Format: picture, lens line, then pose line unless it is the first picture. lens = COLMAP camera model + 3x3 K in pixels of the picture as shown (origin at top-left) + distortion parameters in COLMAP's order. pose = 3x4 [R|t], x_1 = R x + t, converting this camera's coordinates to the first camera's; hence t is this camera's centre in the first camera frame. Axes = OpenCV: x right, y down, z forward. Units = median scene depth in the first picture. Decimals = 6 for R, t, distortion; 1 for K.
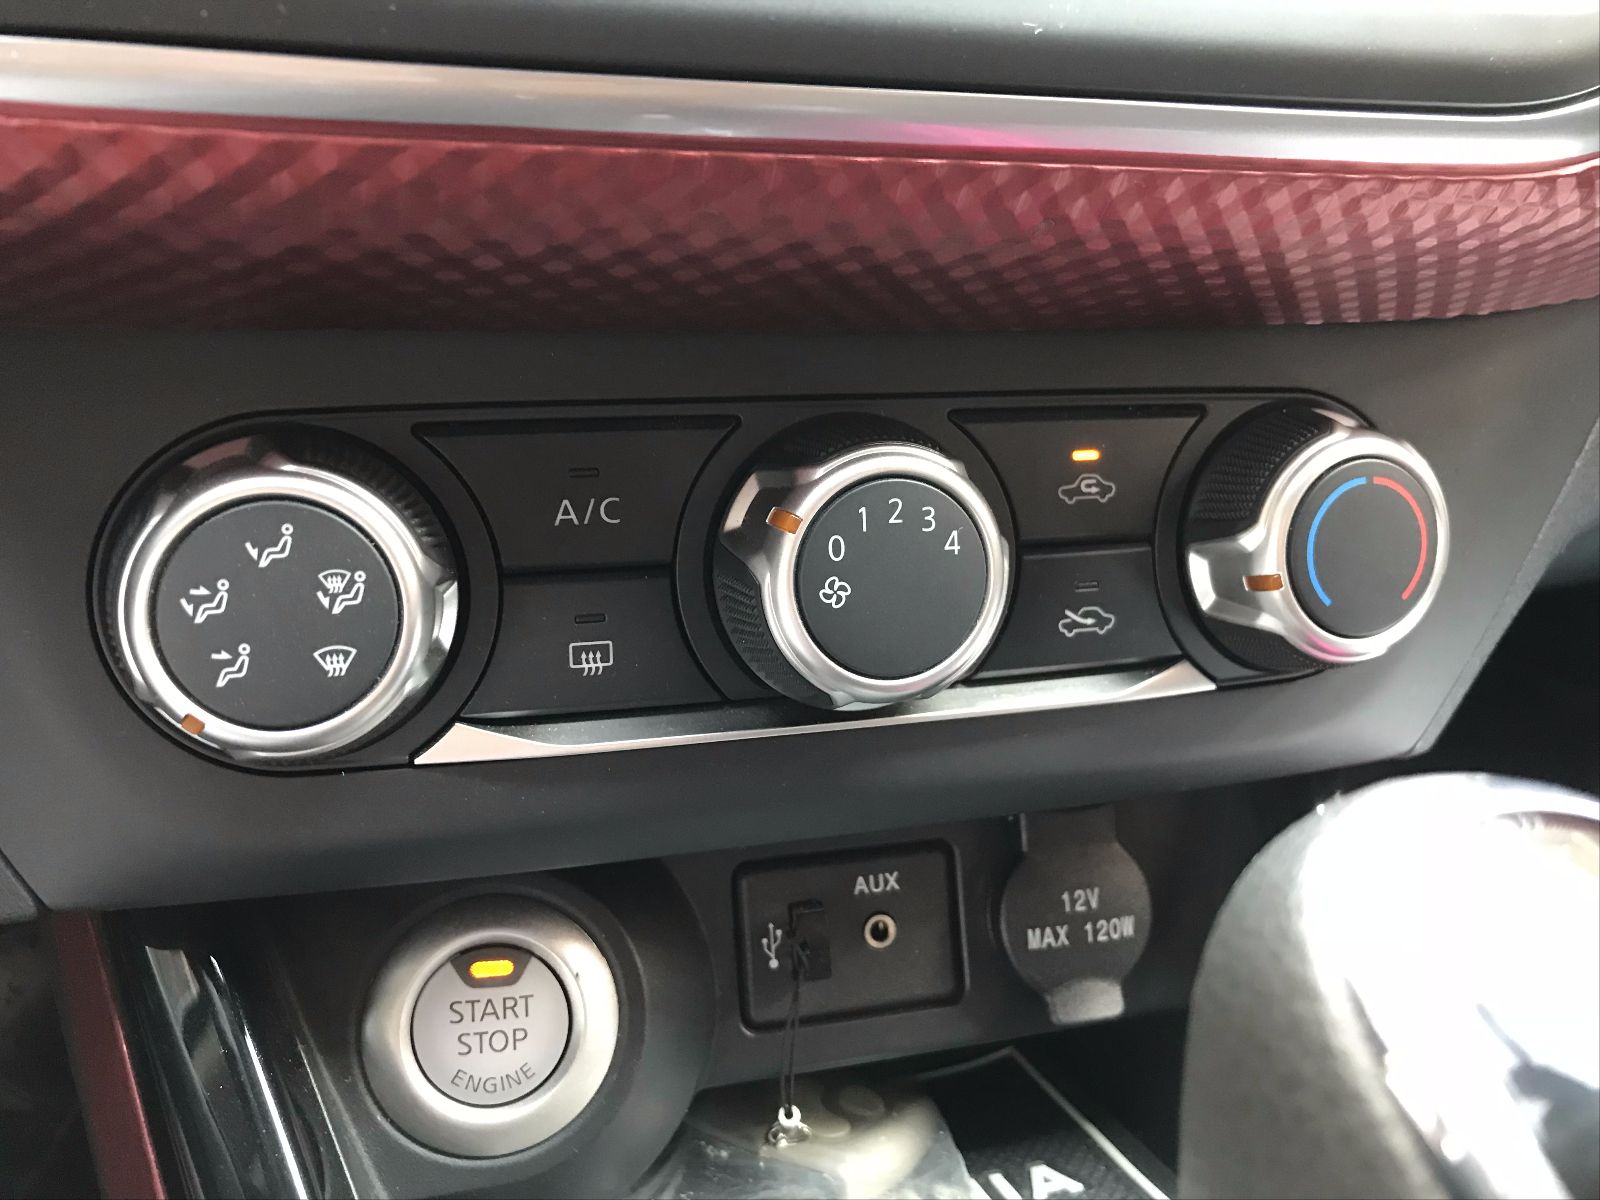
lens RADIAL K [[1332.7, 0, 800.0], [0, 1332.7, 600.0], [0, 0, 1]] dist [0.019973, -0.006401]
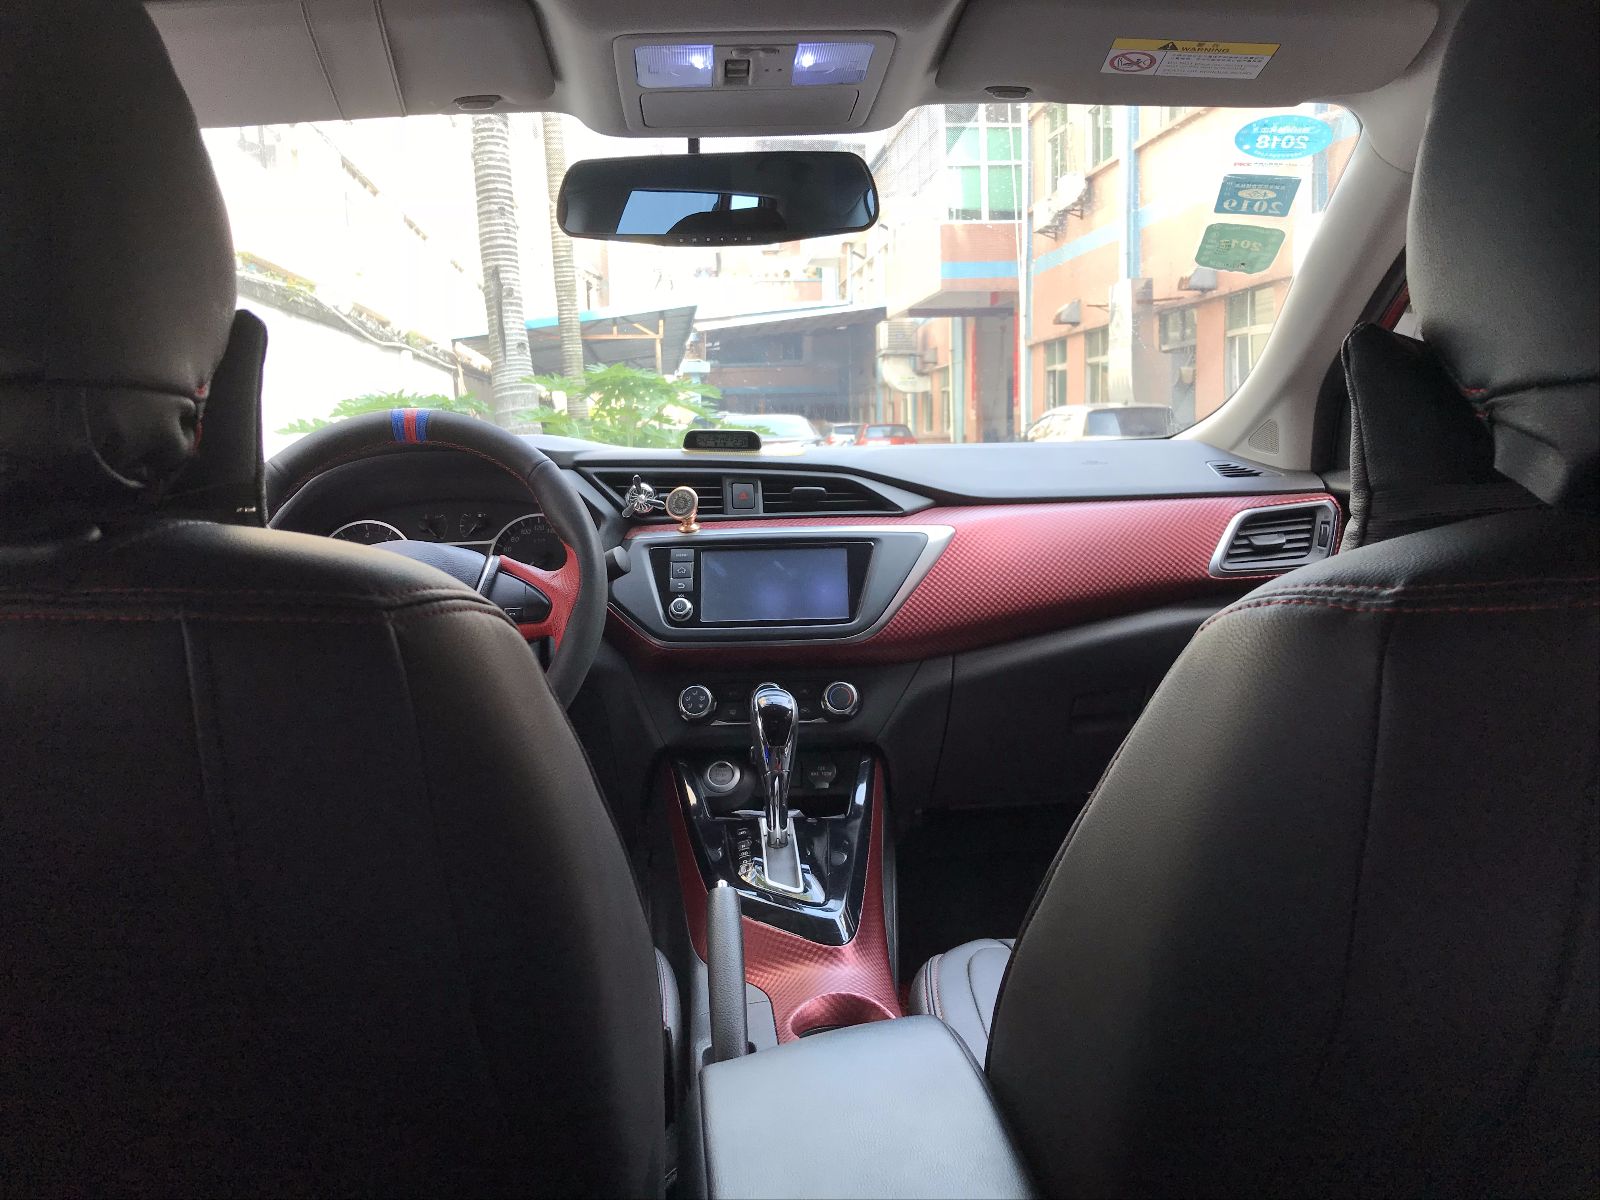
lens RADIAL K [[1321.7, 0, 837.1], [0, 1321.7, 599.4], [0, 0, 1]] dist [-0.001191, -0.004886]
pose [[0.960755, -0.066648, -0.269274, 2.478638], [-0.034788, 0.934096, -0.355322, 2.091468], [0.275209, 0.350745, 0.895119, -5.797085]]
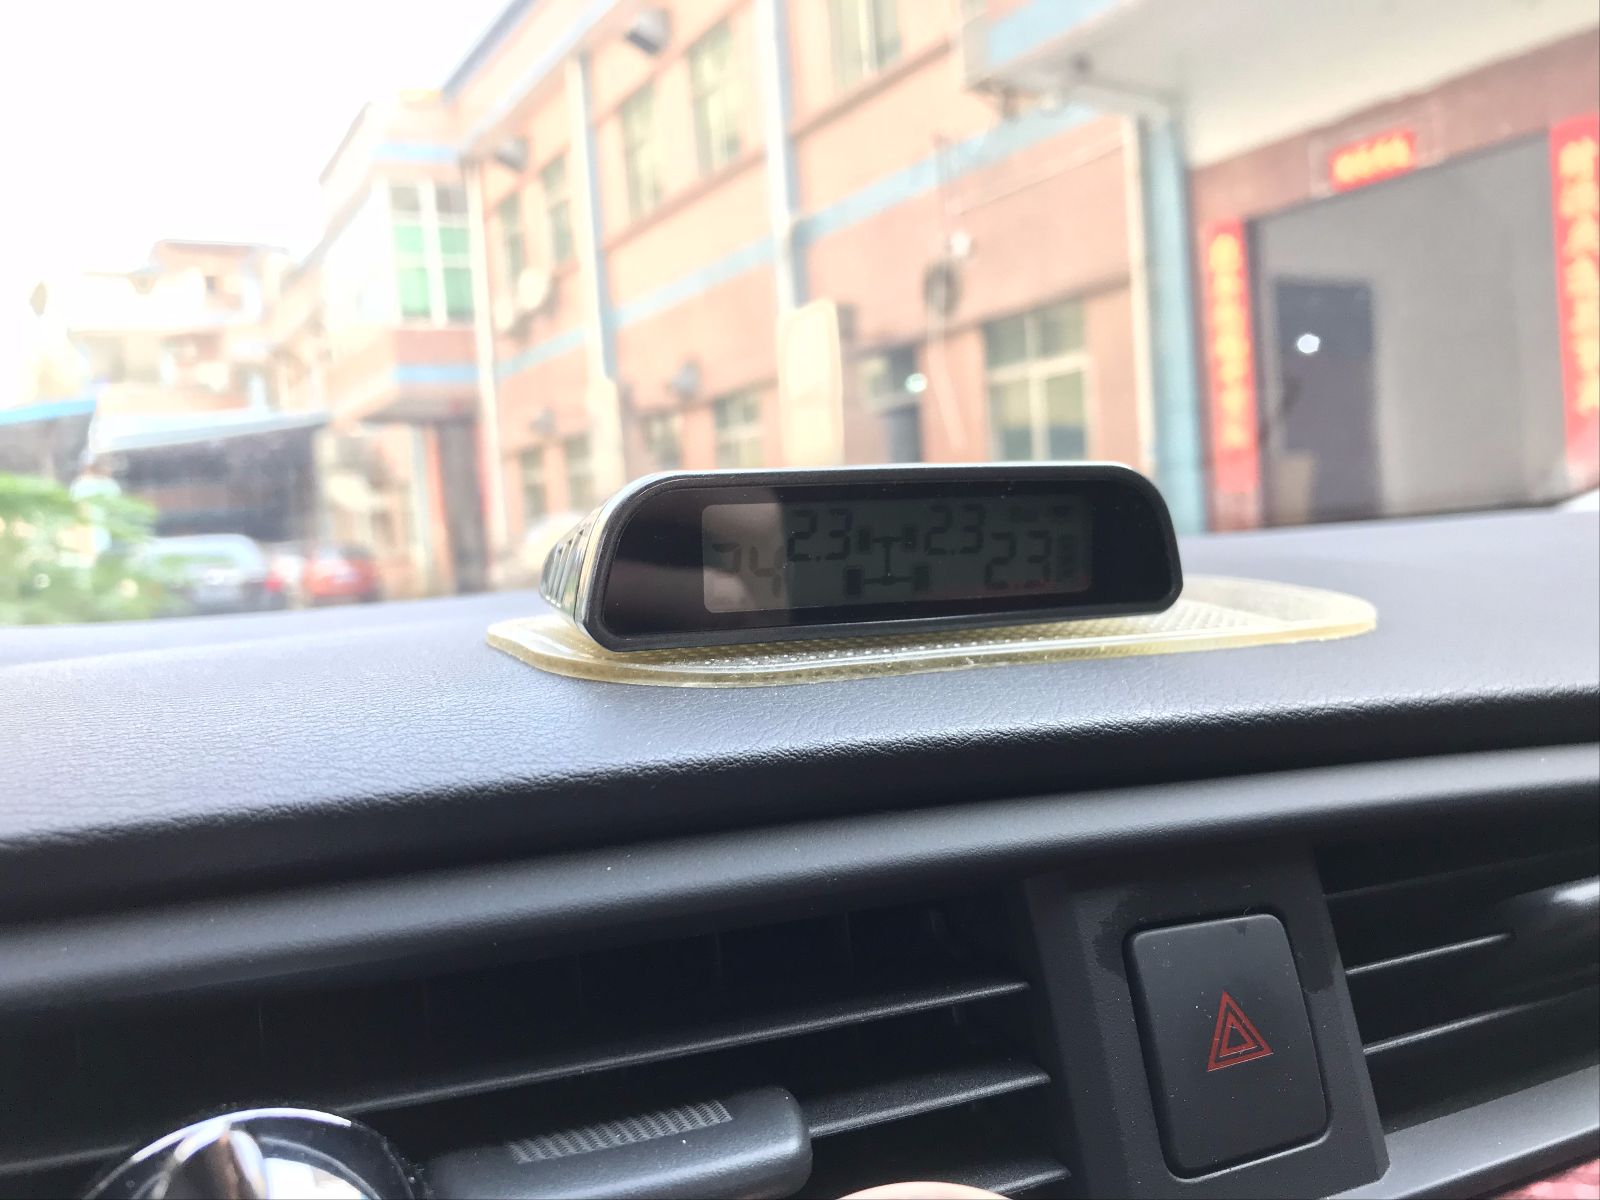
lens RADIAL K [[1321.7, 0, 837.1], [0, 1321.7, 599.4], [0, 0, 1]] dist [-0.001191, -0.004886]
pose [[0.977565, -0.162203, 0.134374, -0.452493], [0.203195, 0.894248, -0.398789, -1.216931], [-0.055479, 0.417146, 0.907144, -0.026477]]
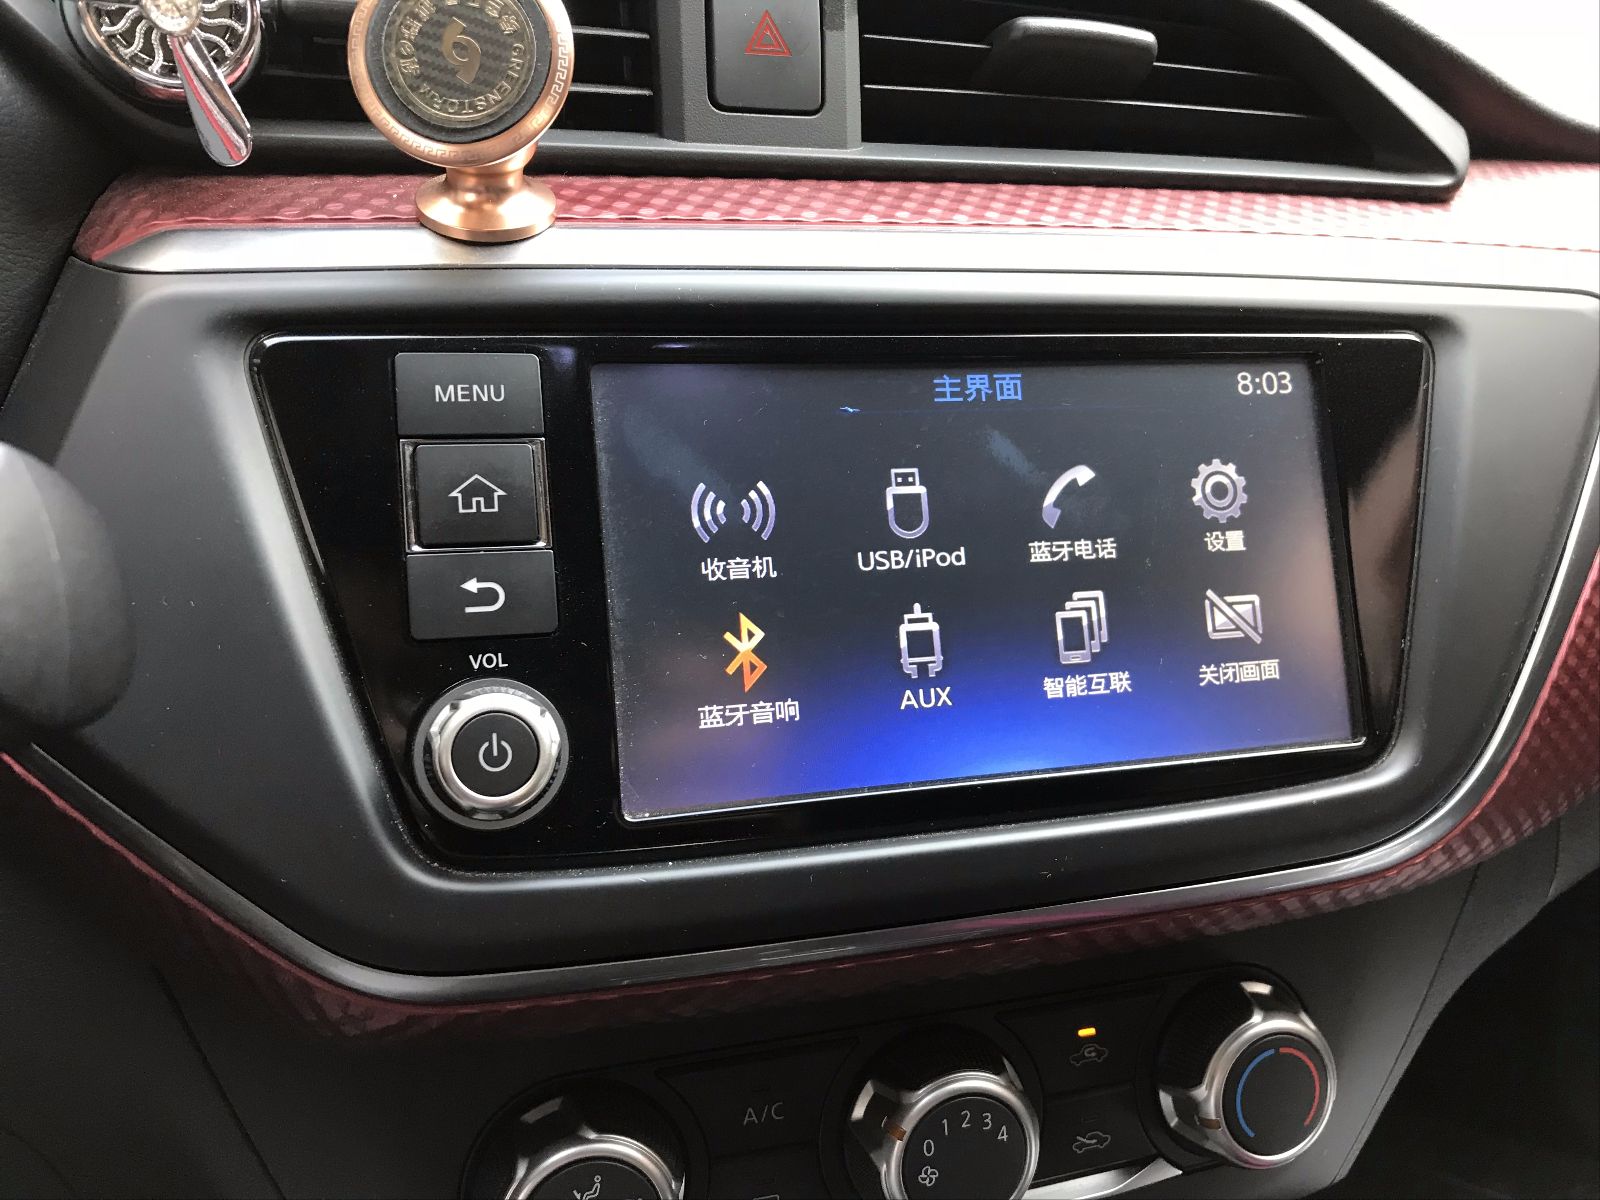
lens RADIAL K [[1327.1, 0, 800.0], [0, 1327.1, 600.0], [0, 0, 1]] dist [-0.008778, -0.006771]
pose [[0.999834, -0.018079, -0.002171, -0.100542], [0.017848, 0.996640, -0.079939, -0.517359], [0.003609, 0.079887, 0.996797, -0.550291]]
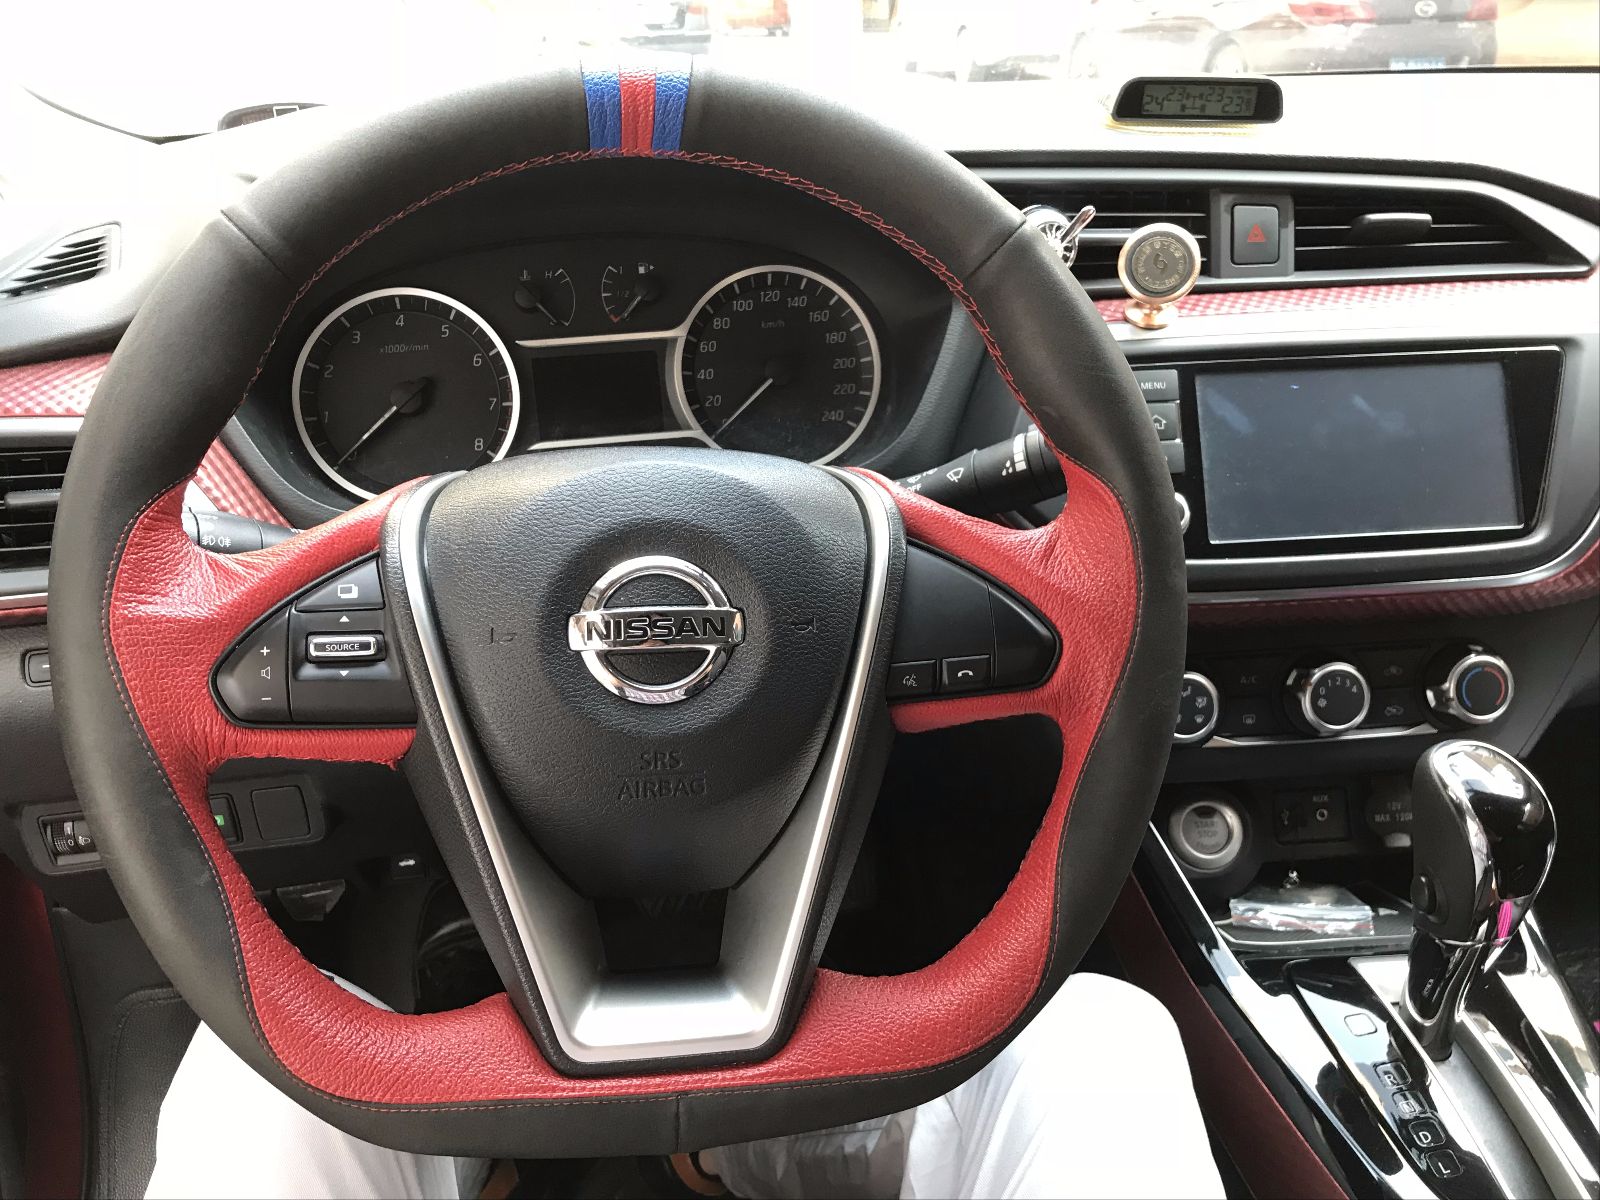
lens RADIAL K [[1258.9, 0, 837.0], [0, 1258.9, 593.9], [0, 0, 1]] dist [0.007377, -0.000226]
pose [[0.979020, -0.010209, -0.203509, -0.550316], [-0.002791, 0.997979, -0.063490, -0.077001], [0.203746, 0.062726, 0.977012, -2.602427]]
